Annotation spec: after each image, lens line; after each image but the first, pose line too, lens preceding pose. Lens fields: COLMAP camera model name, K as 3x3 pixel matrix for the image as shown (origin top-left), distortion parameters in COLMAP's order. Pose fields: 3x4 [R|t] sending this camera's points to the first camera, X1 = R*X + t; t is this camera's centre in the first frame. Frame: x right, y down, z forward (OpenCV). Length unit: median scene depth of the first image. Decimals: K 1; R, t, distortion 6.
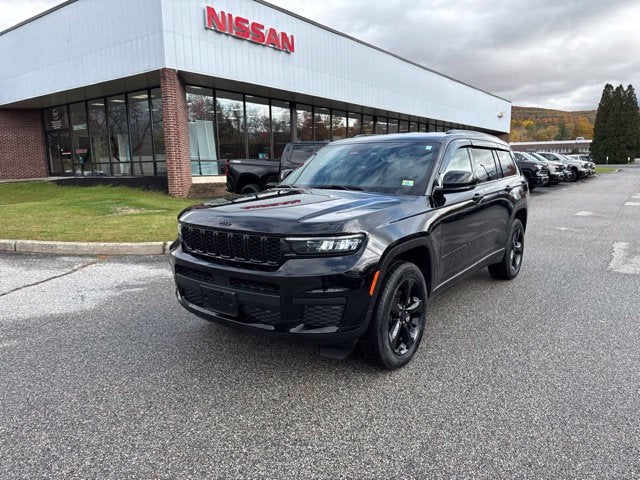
lens RADIAL K [[452.6, 0, 324.9], [0, 452.6, 240.5], [0, 0, 1]] dist [0.035662, -0.040085]
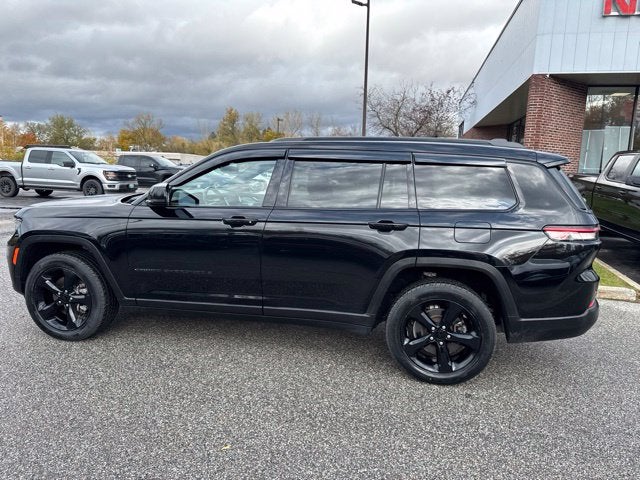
lens RADIAL K [[452.6, 0, 323.8], [0, 452.6, 239.9], [0, 0, 1]] dist [0.035662, -0.040085]
pose [[0.417117, 0.160351, -0.894596, 0.338376], [-0.184913, 0.978698, 0.089208, -0.048846], [0.889843, 0.128213, 0.437882, 0.239254]]
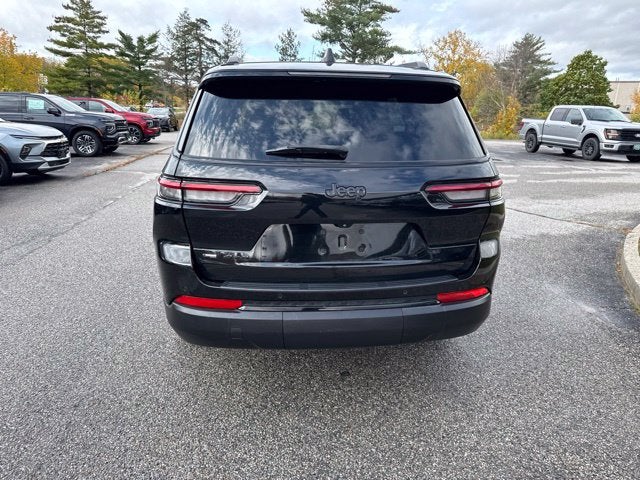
lens RADIAL K [[452.6, 0, 322.9], [0, 452.6, 238.1], [0, 0, 1]] dist [0.035662, -0.040085]
pose [[-0.737652, 0.168439, -0.653833, 0.256283], [-0.133342, 0.912966, 0.385633, -0.103387], [0.661883, 0.371647, -0.650991, 0.578719]]
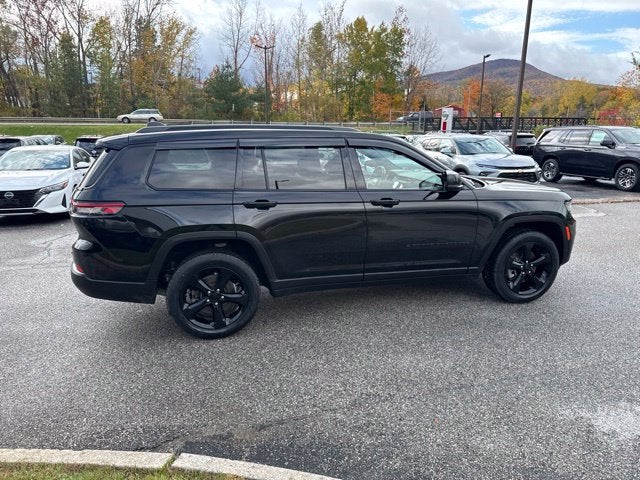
lens RADIAL K [[452.6, 0, 325.4], [0, 452.6, 237.1], [0, 0, 1]] dist [0.035662, -0.040085]
pose [[-0.782852, -0.142283, 0.605722, -0.144580], [0.106391, 0.928556, 0.355619, -0.125439], [-0.613045, 0.342840, -0.711784, 0.607738]]
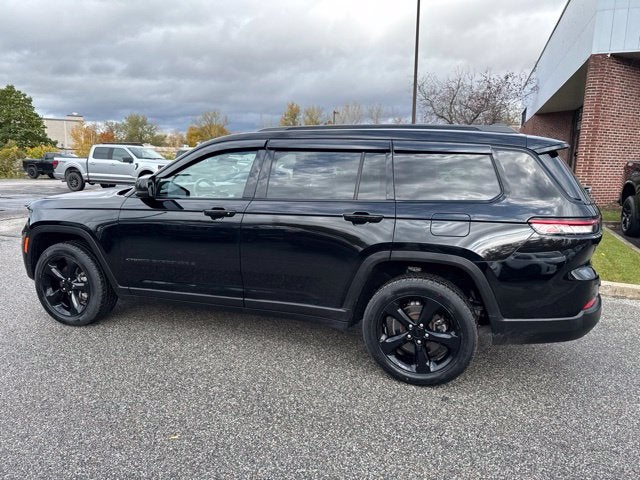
lens RADIAL K [[452.6, 0, 323.5], [0, 452.6, 239.2], [0, 0, 1]] dist [0.035662, -0.040085]
pose [[0.292351, 0.176050, -0.939967, 0.347871], [-0.178288, 0.975710, 0.127293, -0.055586], [0.939545, 0.130370, 0.316637, 0.281342]]
